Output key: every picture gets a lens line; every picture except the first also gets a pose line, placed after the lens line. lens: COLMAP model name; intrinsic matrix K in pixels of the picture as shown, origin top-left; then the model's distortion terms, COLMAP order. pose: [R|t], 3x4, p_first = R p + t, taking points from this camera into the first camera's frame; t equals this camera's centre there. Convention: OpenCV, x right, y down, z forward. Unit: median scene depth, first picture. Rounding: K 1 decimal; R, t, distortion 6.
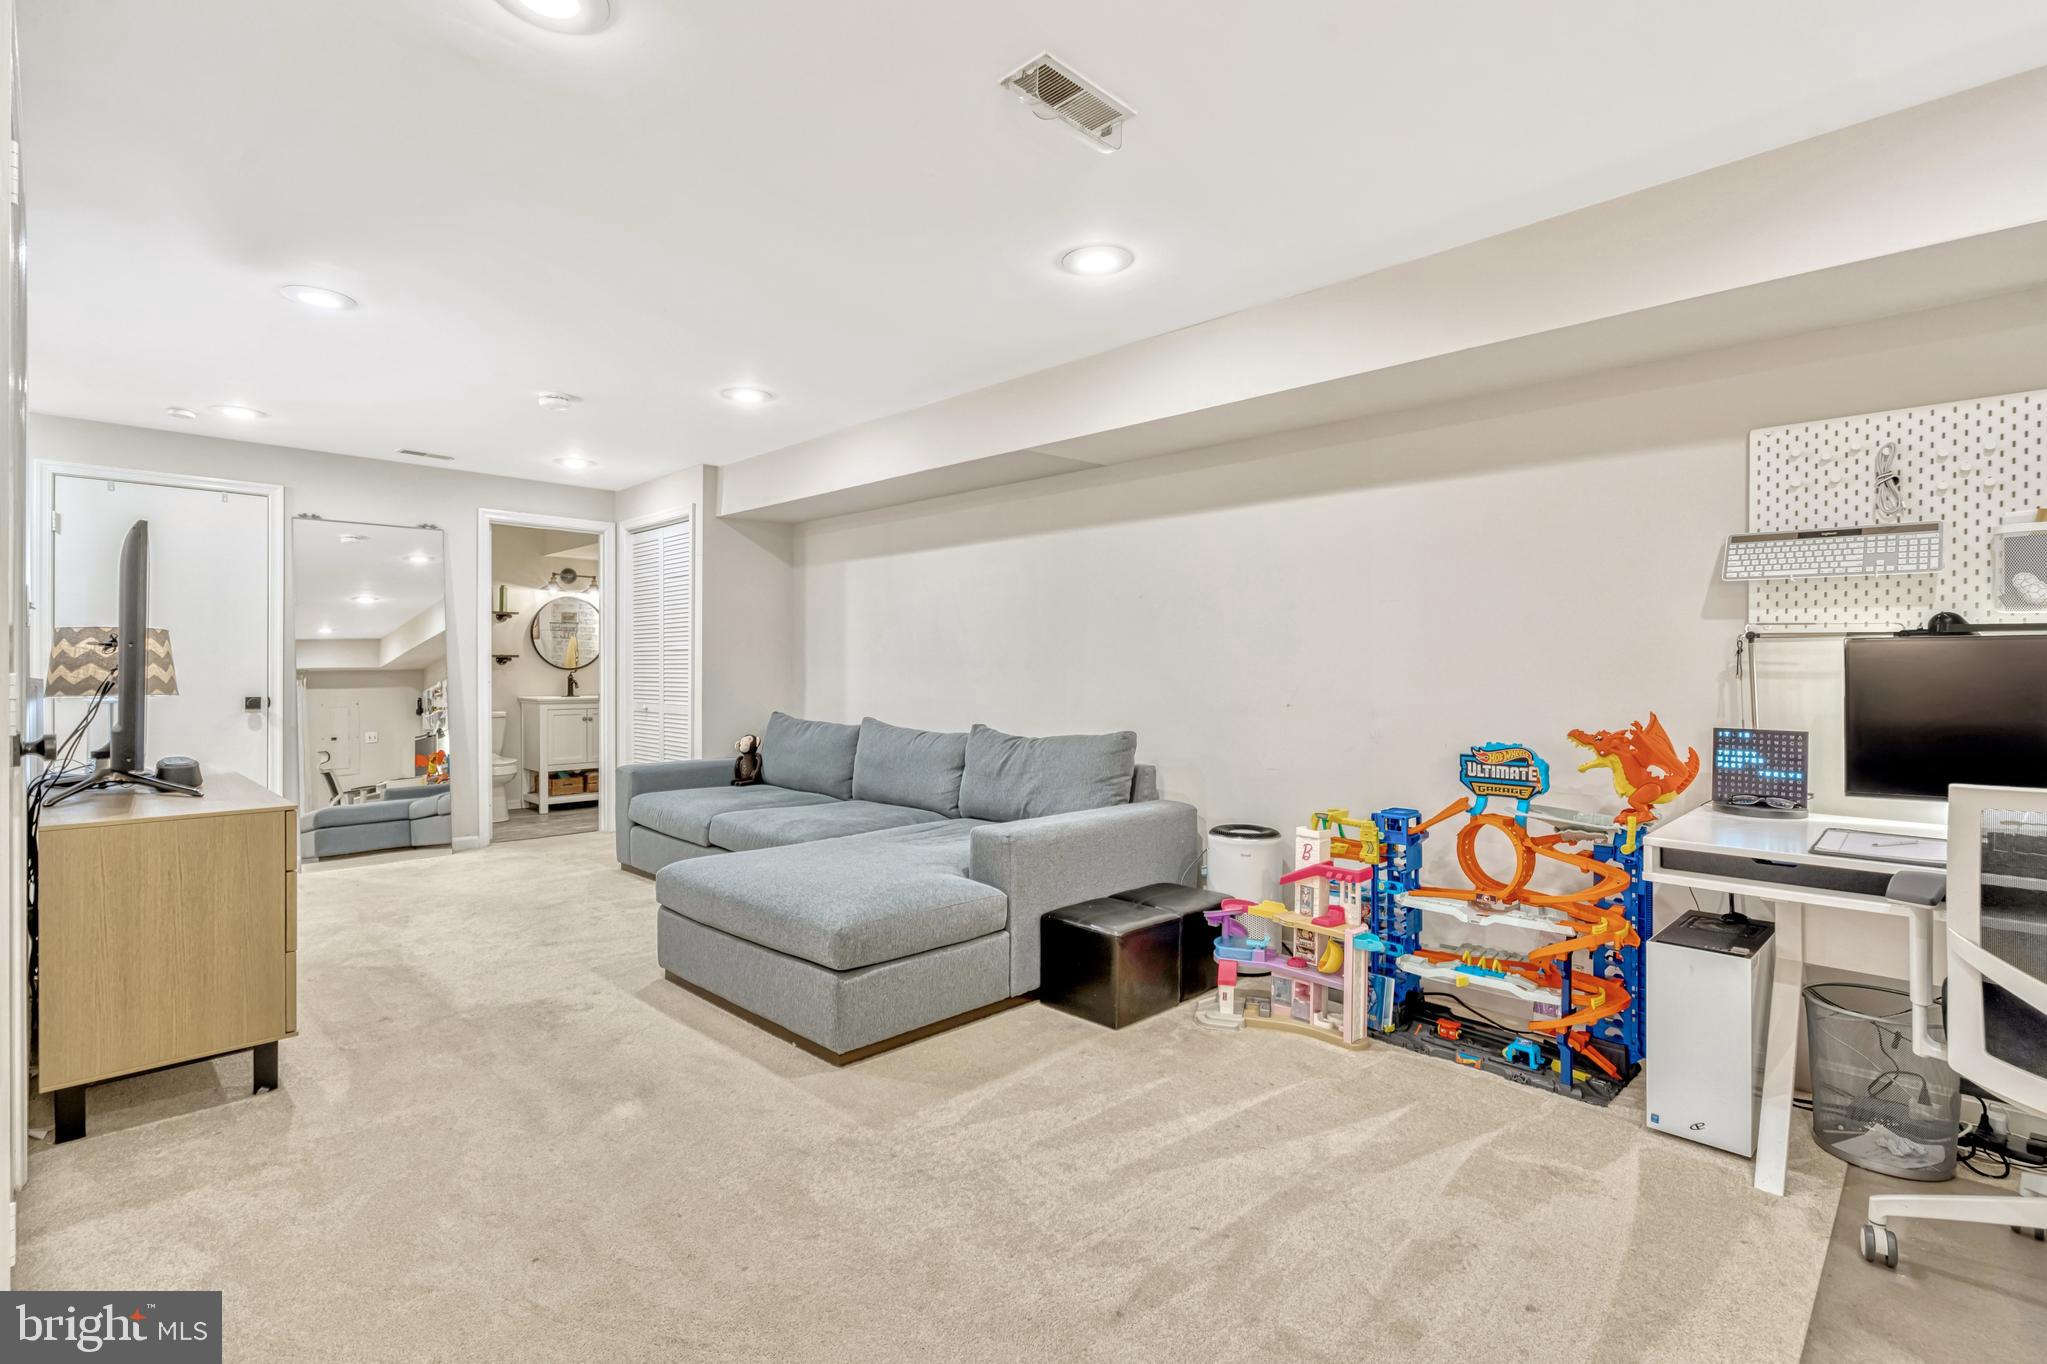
lens RADIAL K [[944.9, 0, 1031.8], [0, 944.9, 672.2], [0, 0, 1]] dist [-0.002289, 0.002634]
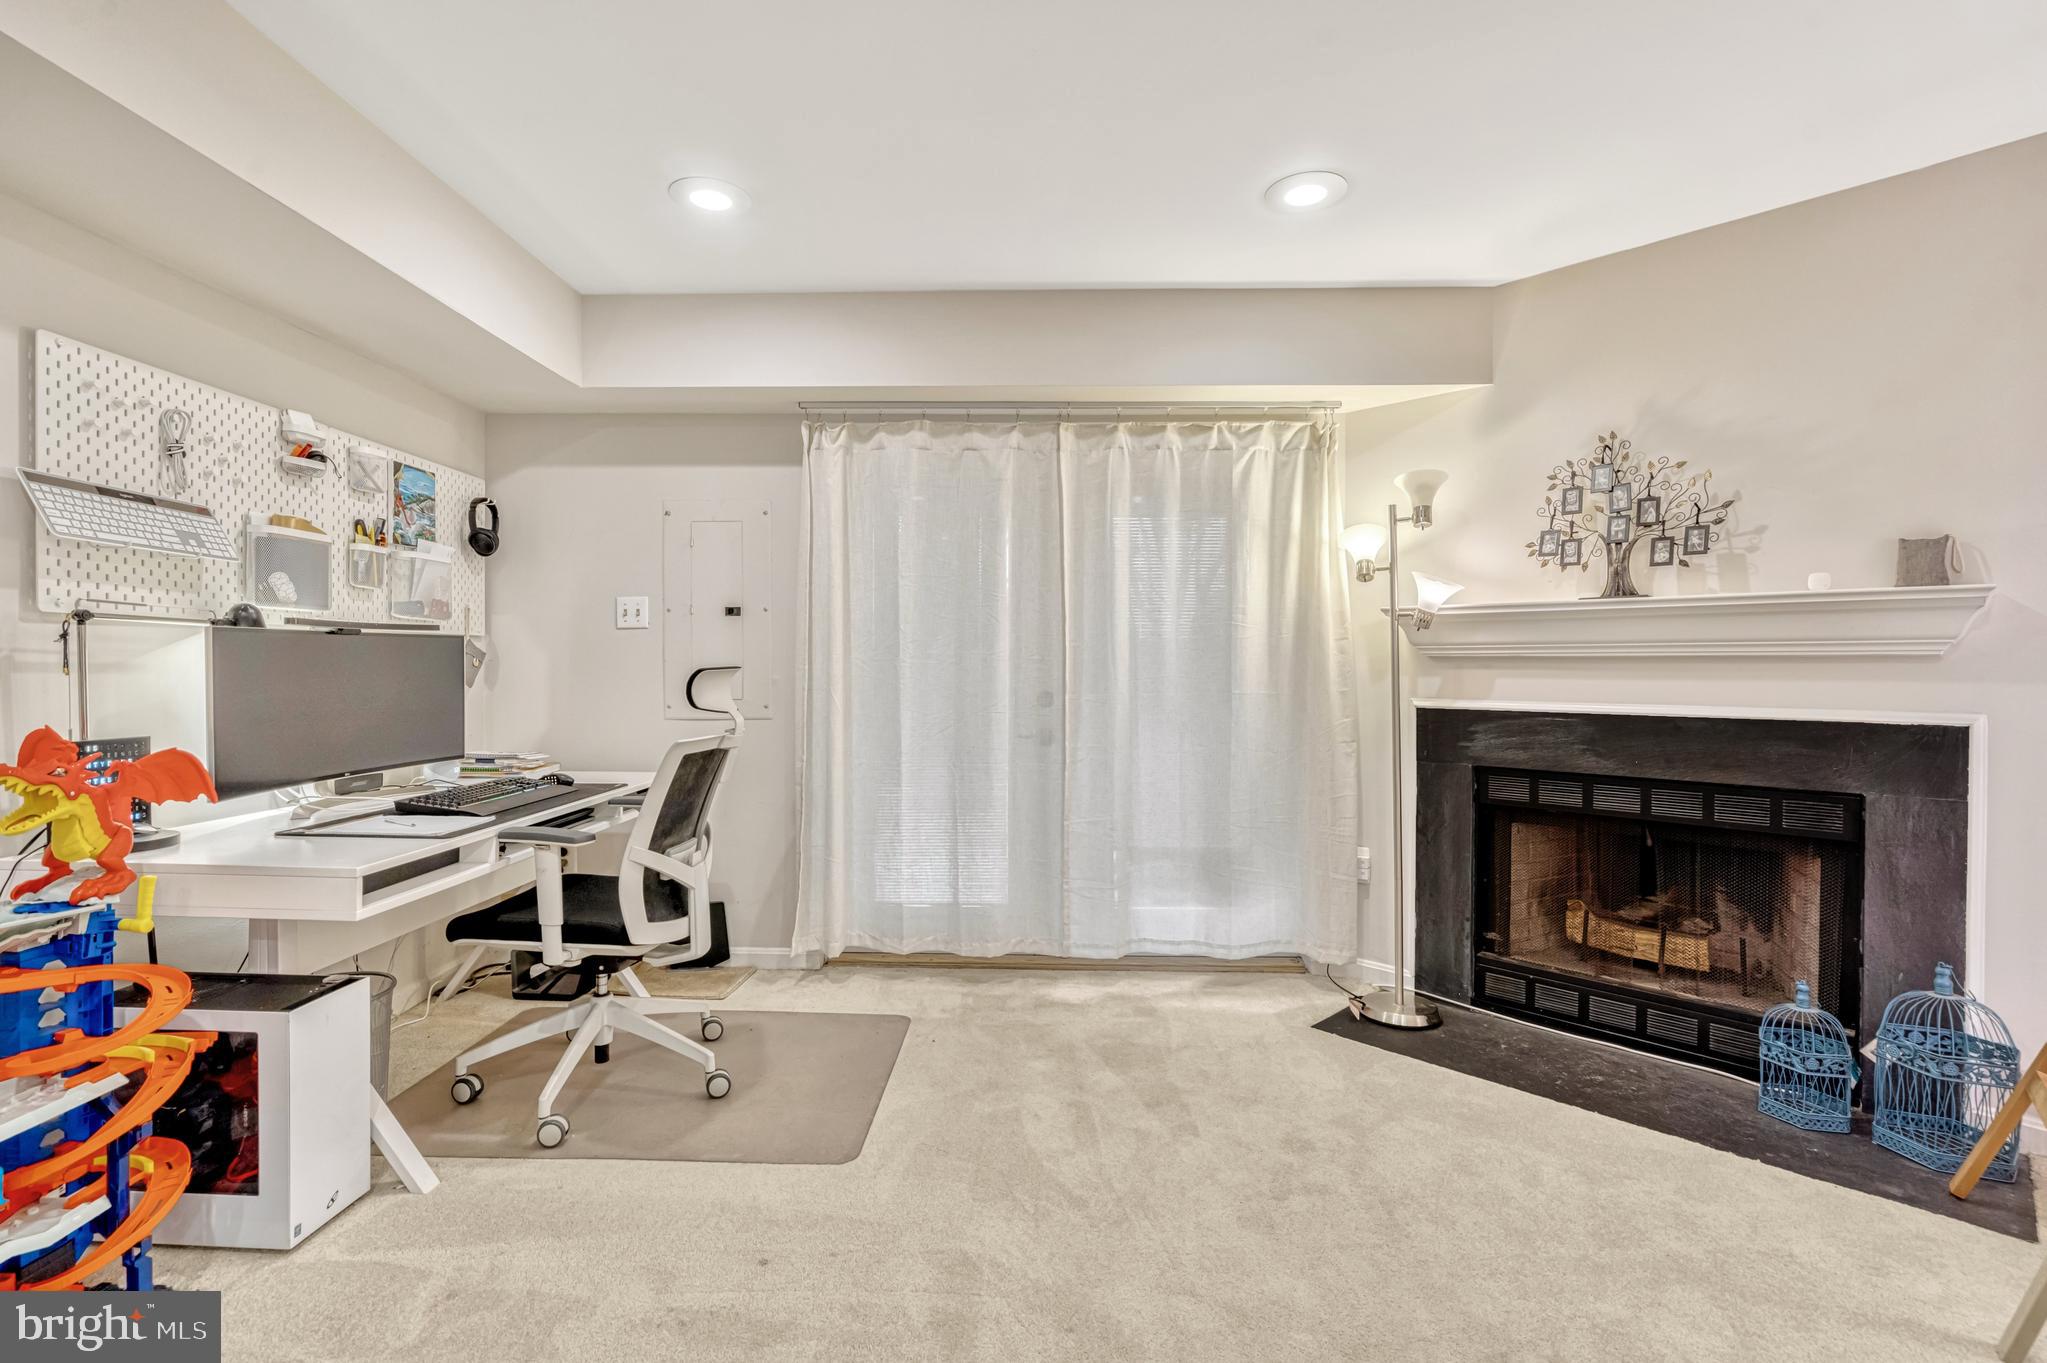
lens RADIAL K [[944.9, 0, 1015.4], [0, 944.9, 675.6], [0, 0, 1]] dist [-0.002289, 0.002634]
pose [[-0.684328, -0.017055, 0.728975, -0.286174], [-0.005891, 0.999823, 0.017861, -0.008924], [-0.729151, 0.007928, -0.684307, 0.980470]]
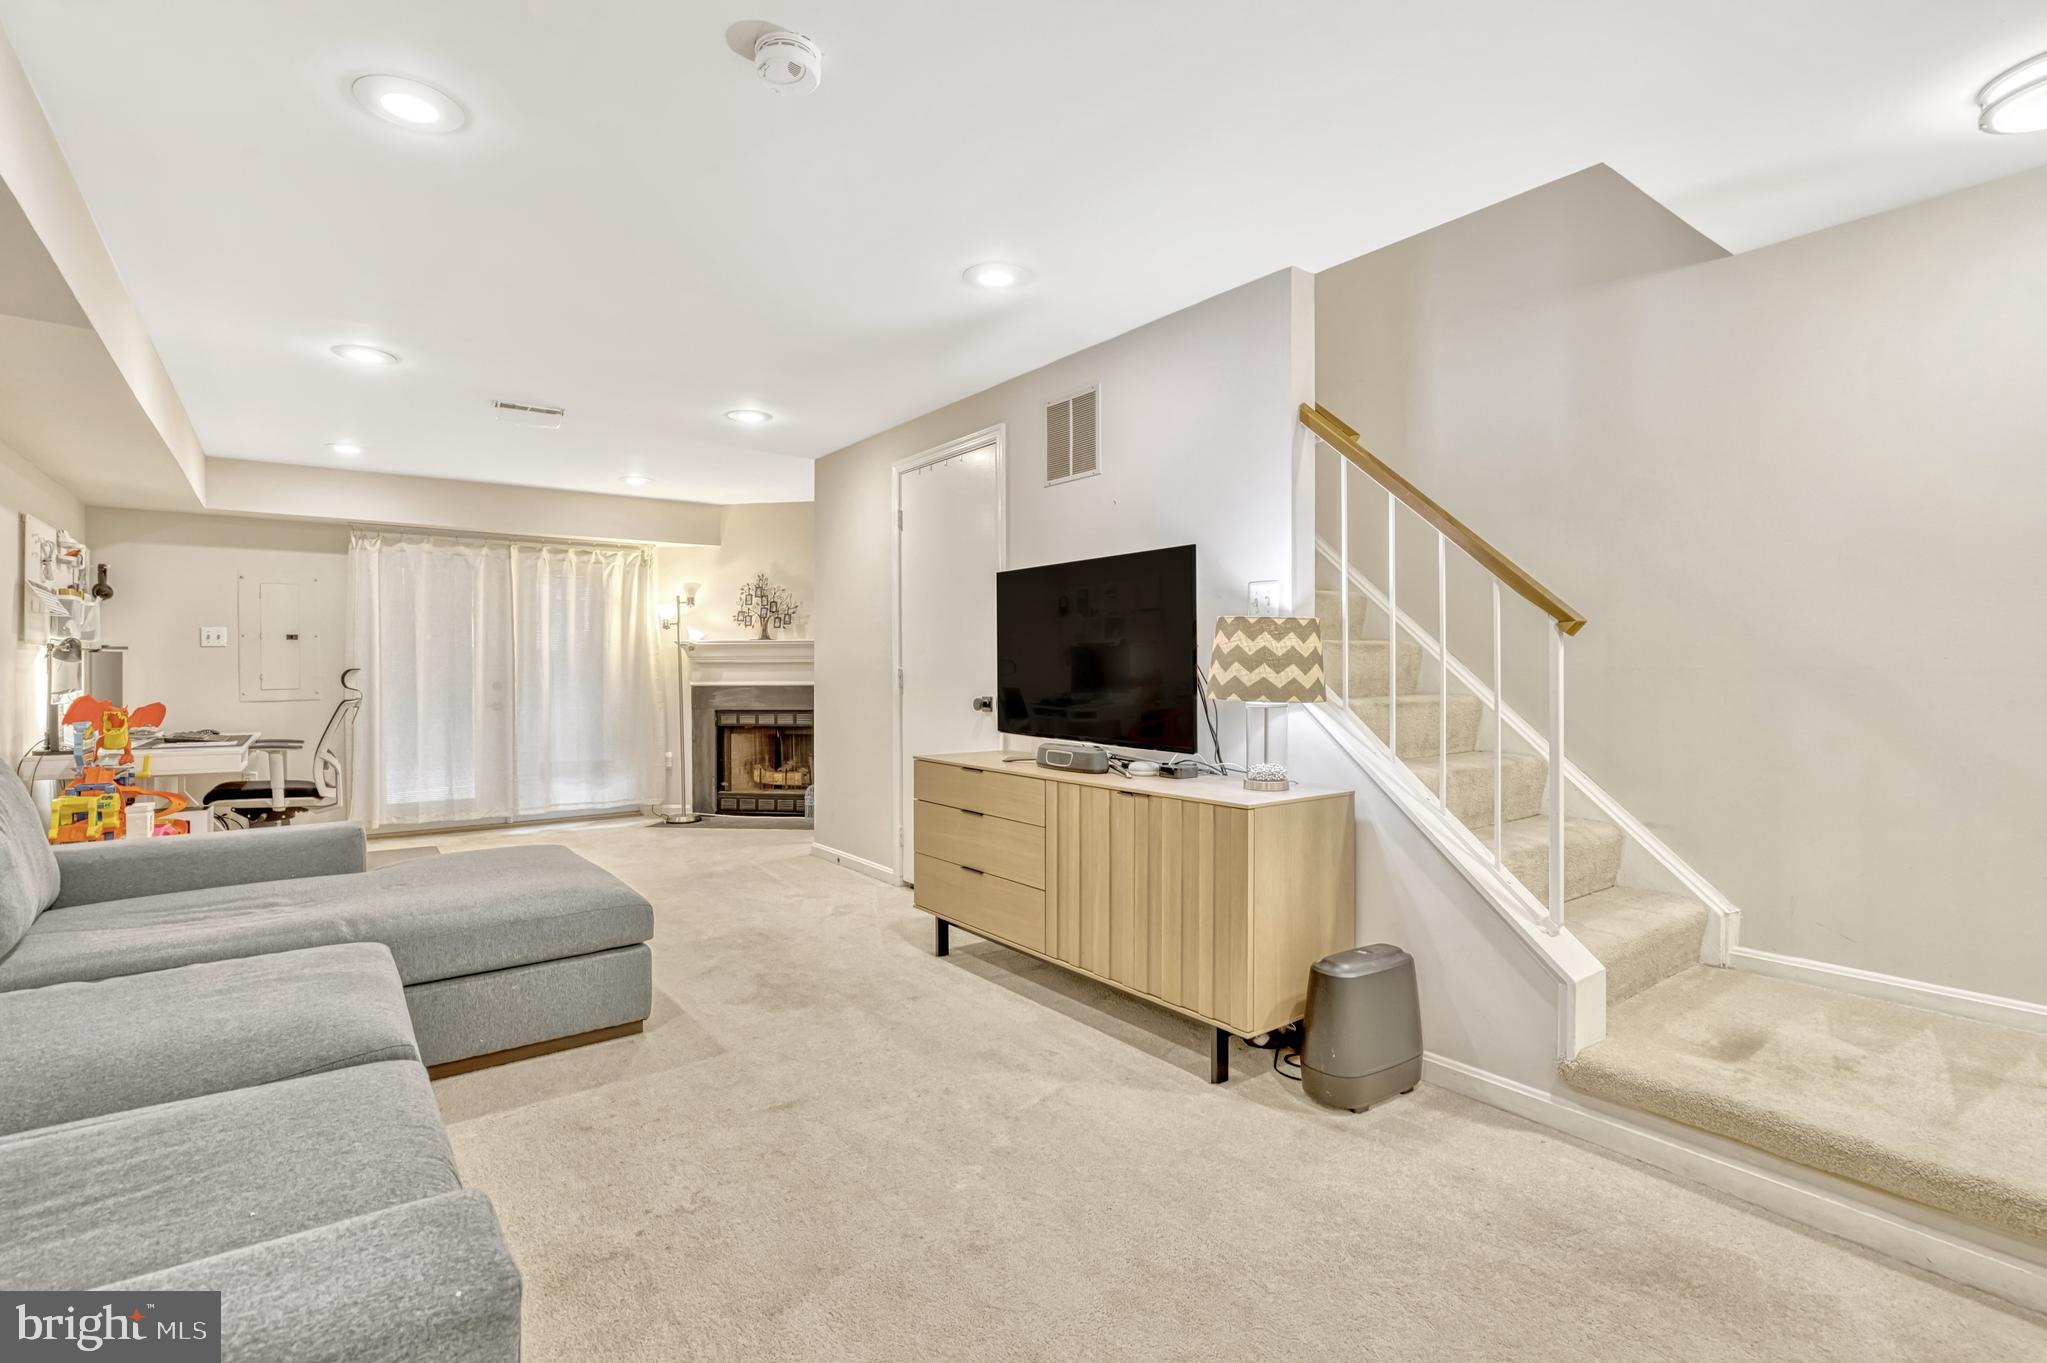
lens RADIAL K [[944.9, 0, 1004.7], [0, 944.9, 668.1], [0, 0, 1]] dist [-0.002289, 0.002634]
pose [[-0.986677, -0.003453, 0.162655, -1.108396], [-0.002538, 0.999980, 0.005834, -0.017019], [-0.162672, 0.005344, -0.986666, 2.343624]]
